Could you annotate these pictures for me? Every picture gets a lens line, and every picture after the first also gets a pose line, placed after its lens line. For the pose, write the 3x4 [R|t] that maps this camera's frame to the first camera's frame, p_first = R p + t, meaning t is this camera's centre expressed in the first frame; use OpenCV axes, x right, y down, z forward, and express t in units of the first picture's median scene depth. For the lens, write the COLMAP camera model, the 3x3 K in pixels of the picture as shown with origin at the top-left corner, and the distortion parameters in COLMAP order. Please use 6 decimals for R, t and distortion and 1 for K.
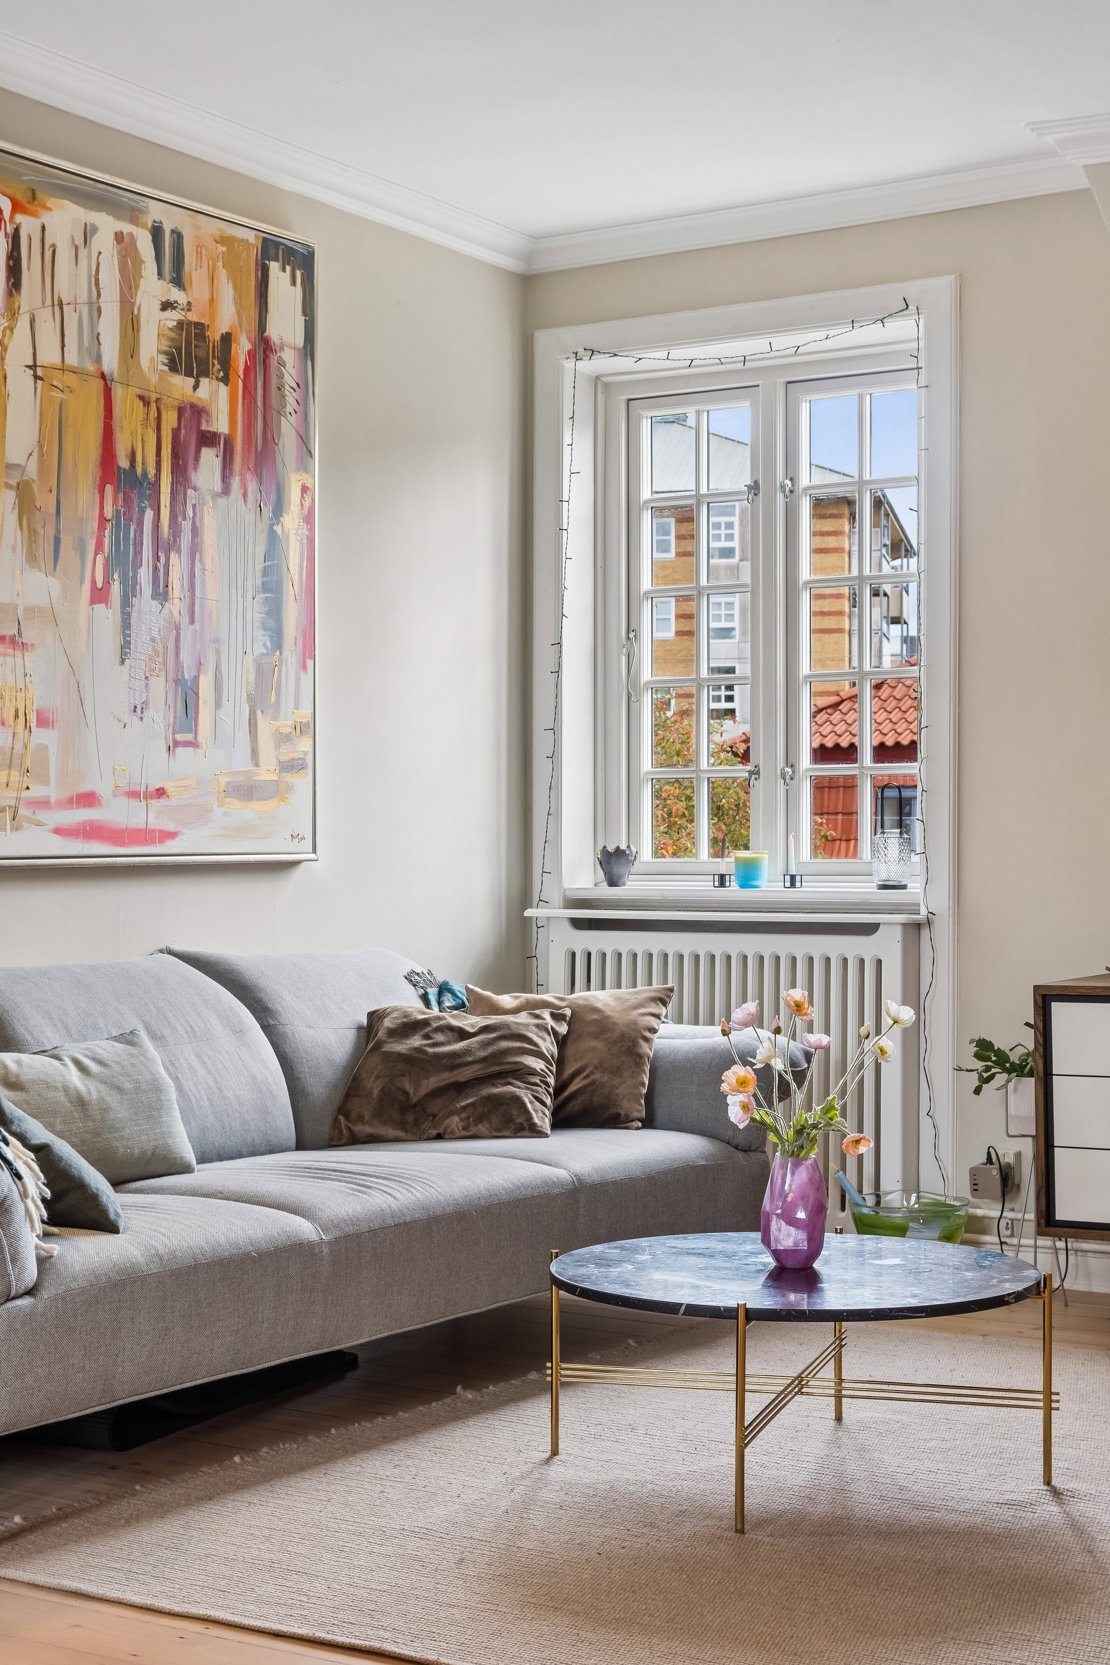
lens RADIAL K [[2637.9, 0, 555.0], [0, 2637.9, 832.5], [0, 0, 1]] dist [-0.009544, 0.001258]
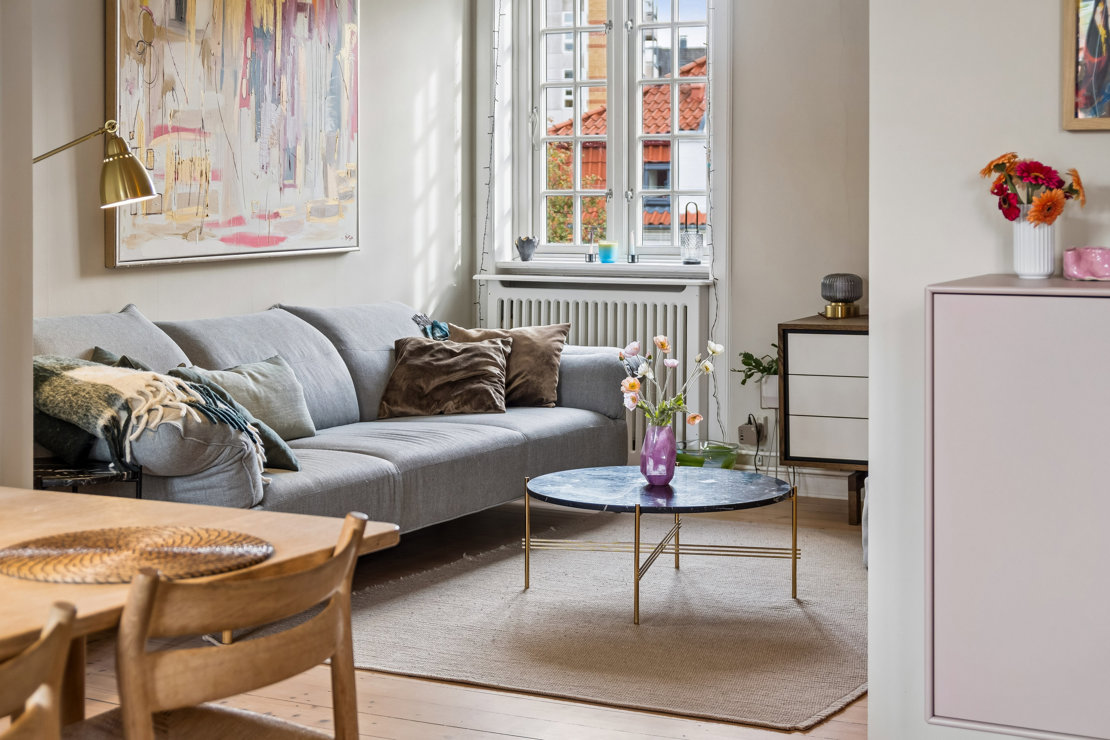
lens RADIAL K [[1797.2, 0, 553.8], [0, 1797.2, 239.2], [0, 0, 1]] dist [-0.018282, -0.026735]
pose [[0.997361, -0.003129, 0.072537, -0.054556], [0.001198, 0.999644, 0.026638, -0.030581], [-0.072595, -0.026480, 0.997010, -0.183818]]
